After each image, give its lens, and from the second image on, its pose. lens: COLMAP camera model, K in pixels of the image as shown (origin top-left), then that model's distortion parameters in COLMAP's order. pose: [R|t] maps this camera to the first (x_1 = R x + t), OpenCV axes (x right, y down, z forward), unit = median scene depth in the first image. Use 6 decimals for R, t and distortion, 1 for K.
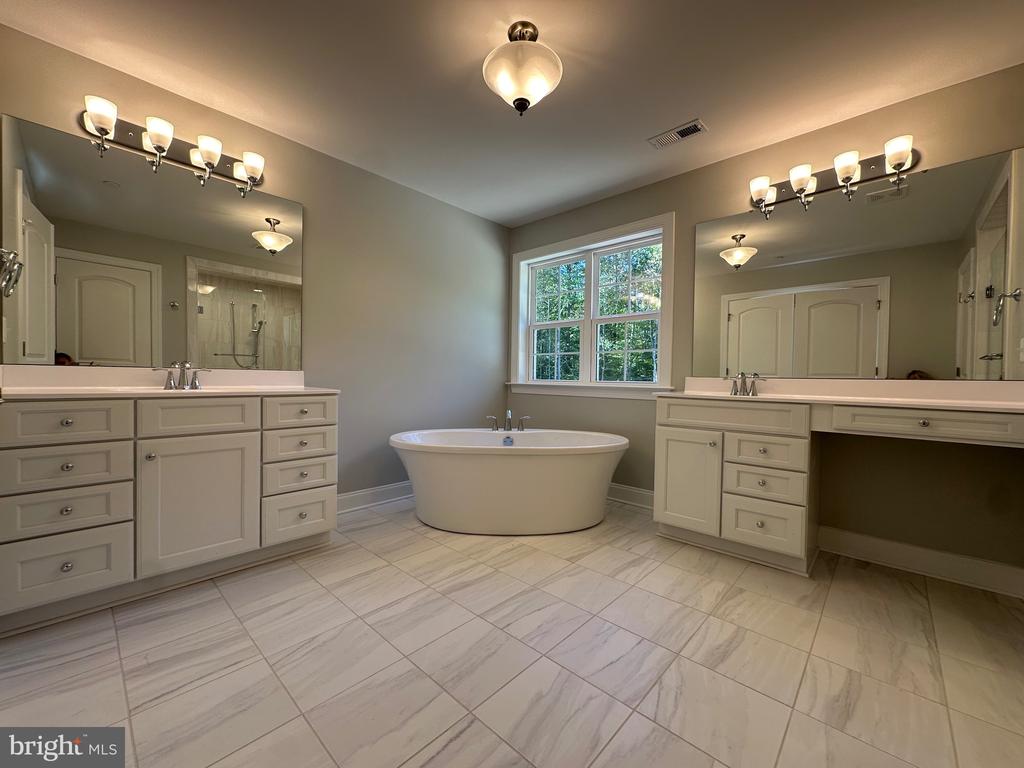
lens RADIAL K [[408.9, 0, 510.9], [0, 408.9, 386.2], [0, 0, 1]] dist [-0.001047, 0.000225]
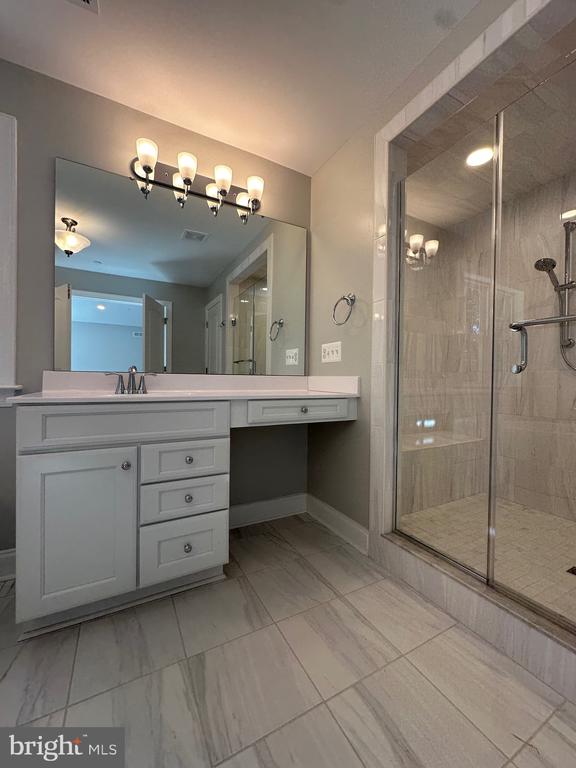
lens RADIAL K [[306.6, 0, 285.7], [0, 306.6, 382.9], [0, 0, 1]] dist [-0.001047, 0.000225]
pose [[0.319578, -0.022735, 0.947287, 0.085340], [0.014268, 0.999714, 0.019180, -0.008892], [-0.947453, 0.007387, 0.319811, 0.586904]]
